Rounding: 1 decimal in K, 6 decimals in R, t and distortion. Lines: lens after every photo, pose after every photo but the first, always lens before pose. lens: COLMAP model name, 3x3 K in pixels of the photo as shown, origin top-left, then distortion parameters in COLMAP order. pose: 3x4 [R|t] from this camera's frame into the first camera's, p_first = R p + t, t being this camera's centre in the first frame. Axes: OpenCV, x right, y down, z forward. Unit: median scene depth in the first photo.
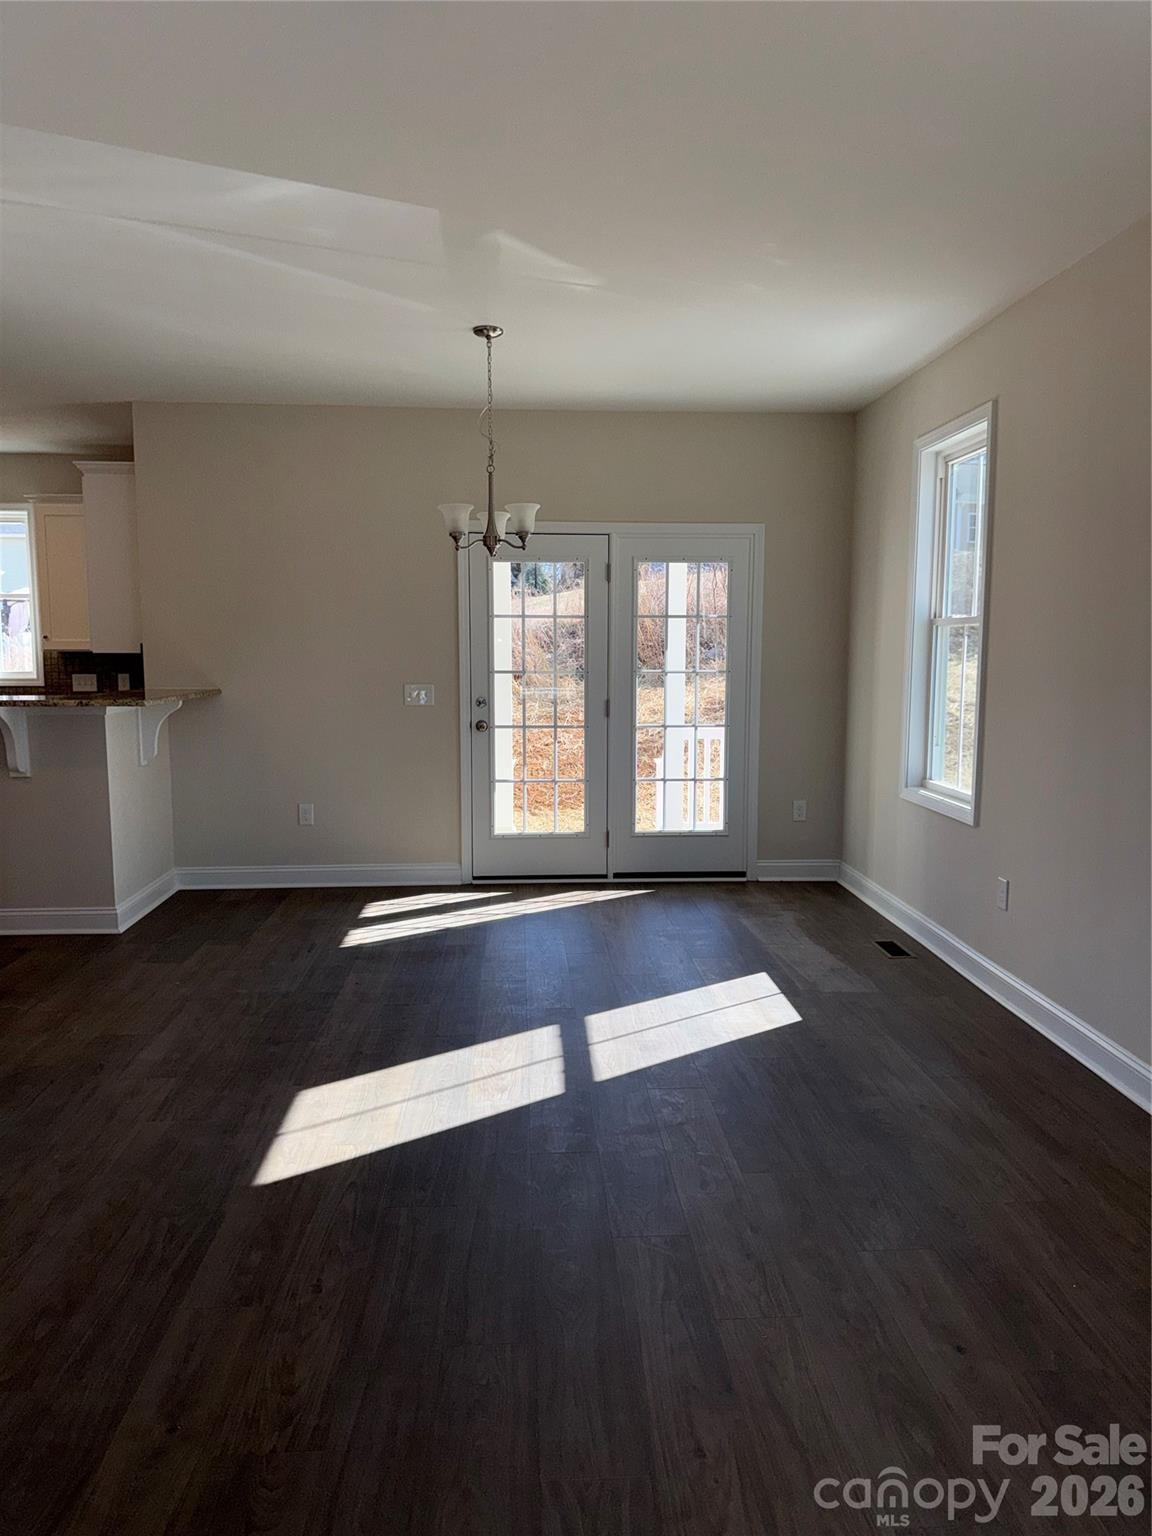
lens RADIAL K [[1109.4, 0, 576.0], [0, 1109.4, 768.0], [0, 0, 1]] dist [0.076898, 0.000488]
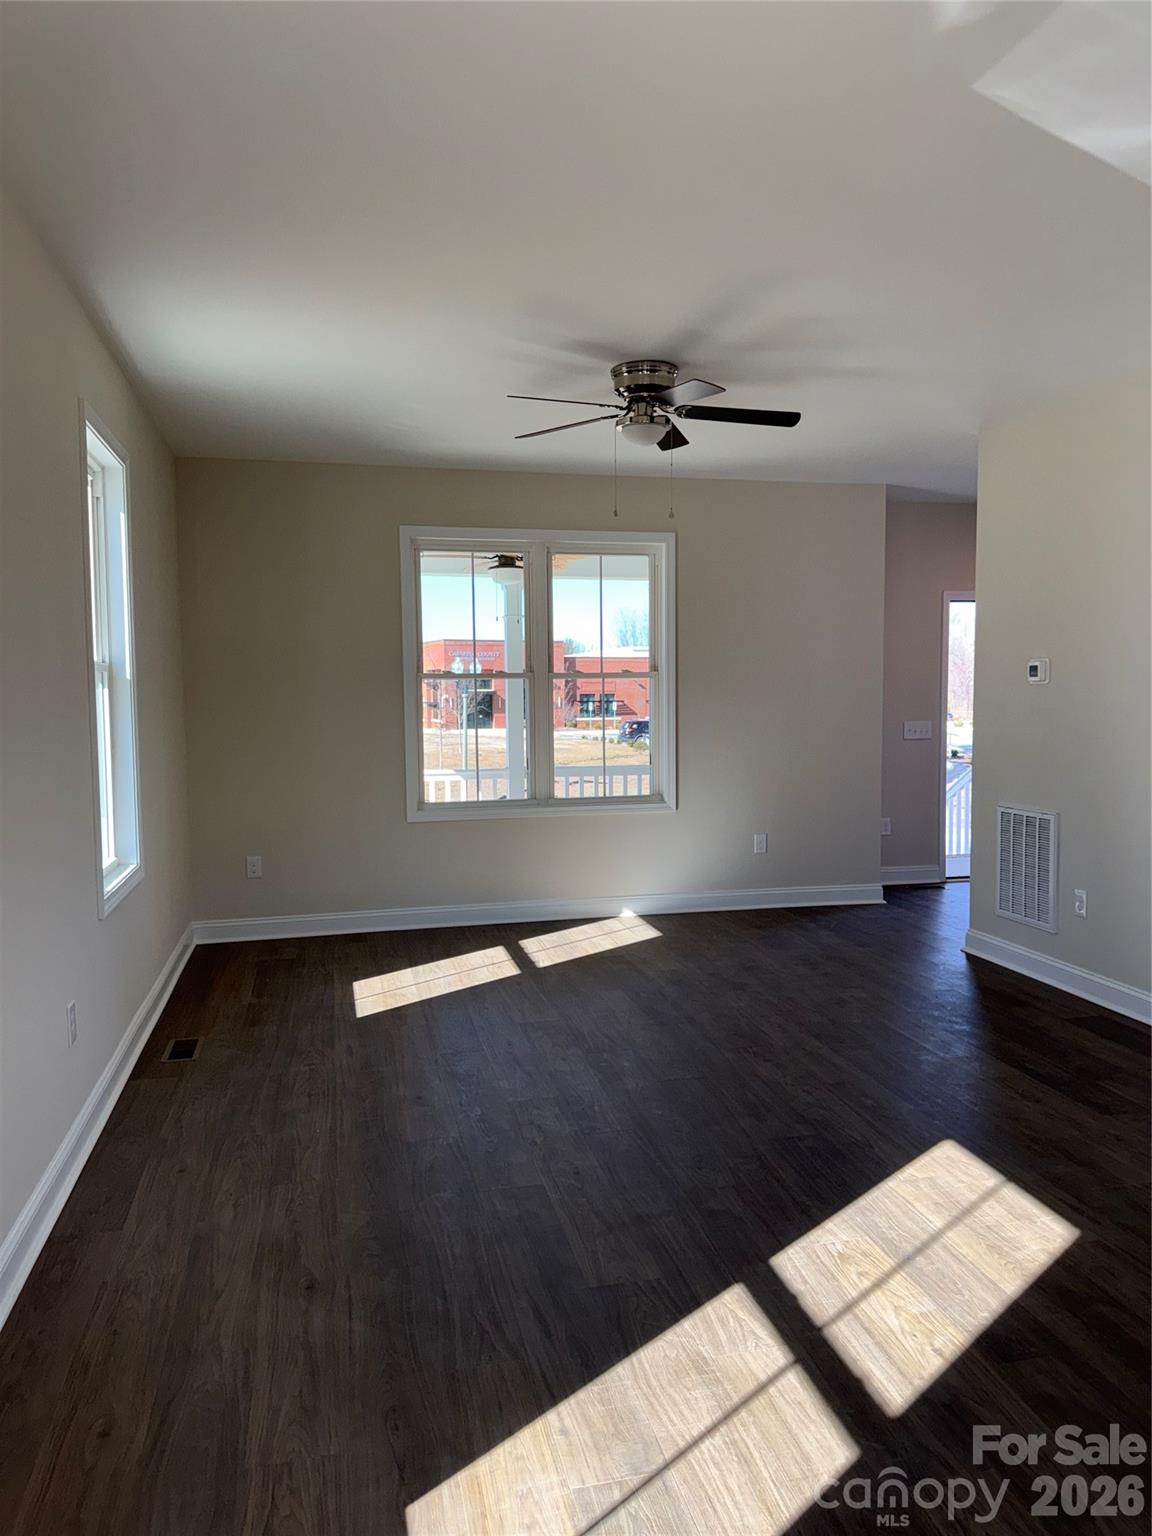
lens RADIAL K [[1109.4, 0, 576.0], [0, 1109.4, 768.0], [0, 0, 1]] dist [0.076898, 0.000488]
pose [[-0.985394, 0.017526, -0.169388, 0.247899], [-0.012297, 0.984769, 0.173432, -0.183265], [0.169847, 0.172982, -0.970170, 1.688185]]
